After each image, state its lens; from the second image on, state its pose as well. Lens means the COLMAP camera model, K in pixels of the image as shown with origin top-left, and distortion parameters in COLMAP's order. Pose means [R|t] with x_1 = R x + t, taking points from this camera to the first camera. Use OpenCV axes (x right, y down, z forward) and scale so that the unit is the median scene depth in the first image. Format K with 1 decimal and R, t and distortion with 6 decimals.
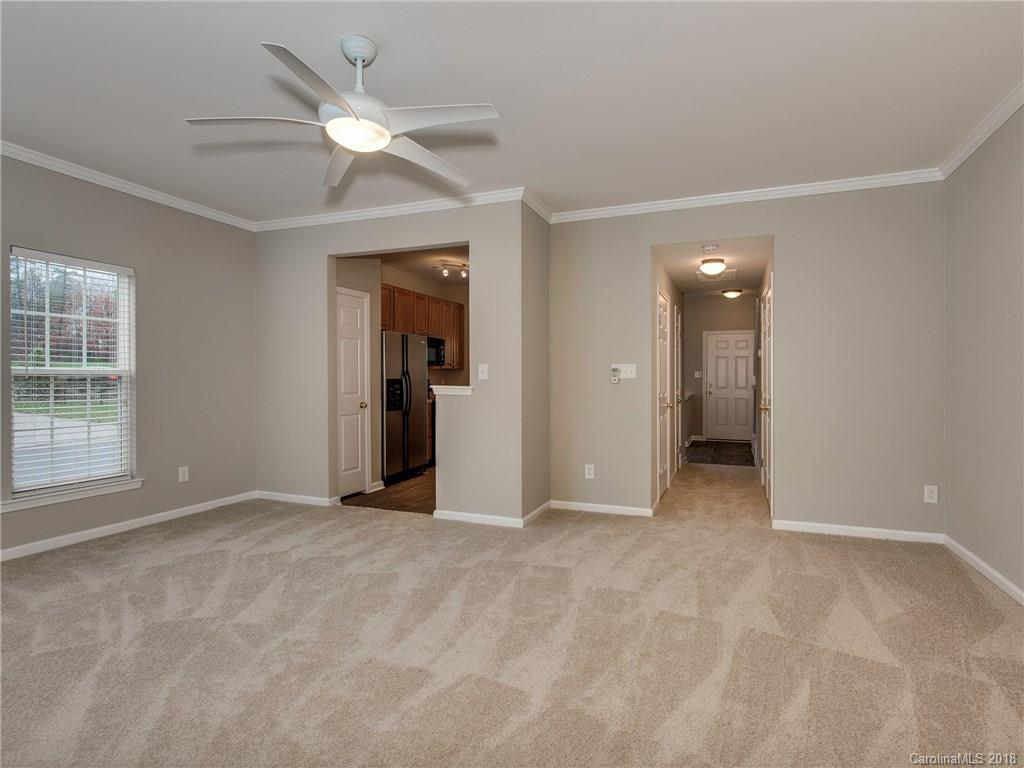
lens RADIAL K [[529.4, 0, 512.8], [0, 529.4, 377.6], [0, 0, 1]] dist [-0.002270, -0.000665]
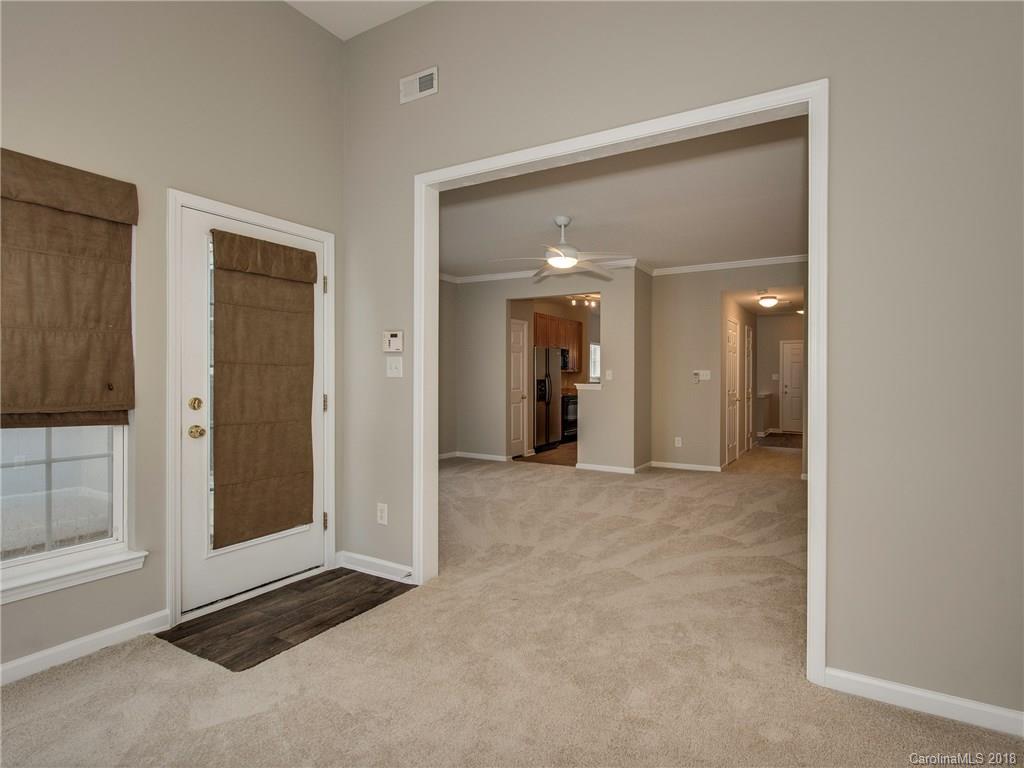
lens RADIAL K [[515.0, 0, 553.2], [0, 515.0, 382.4], [0, 0, 1]] dist [0.001651, 0.000135]
pose [[0.994231, 0.005489, -0.107118, -0.049199], [-0.004671, 0.999958, 0.007888, -0.000584], [0.107157, -0.007342, 0.994215, -0.462379]]
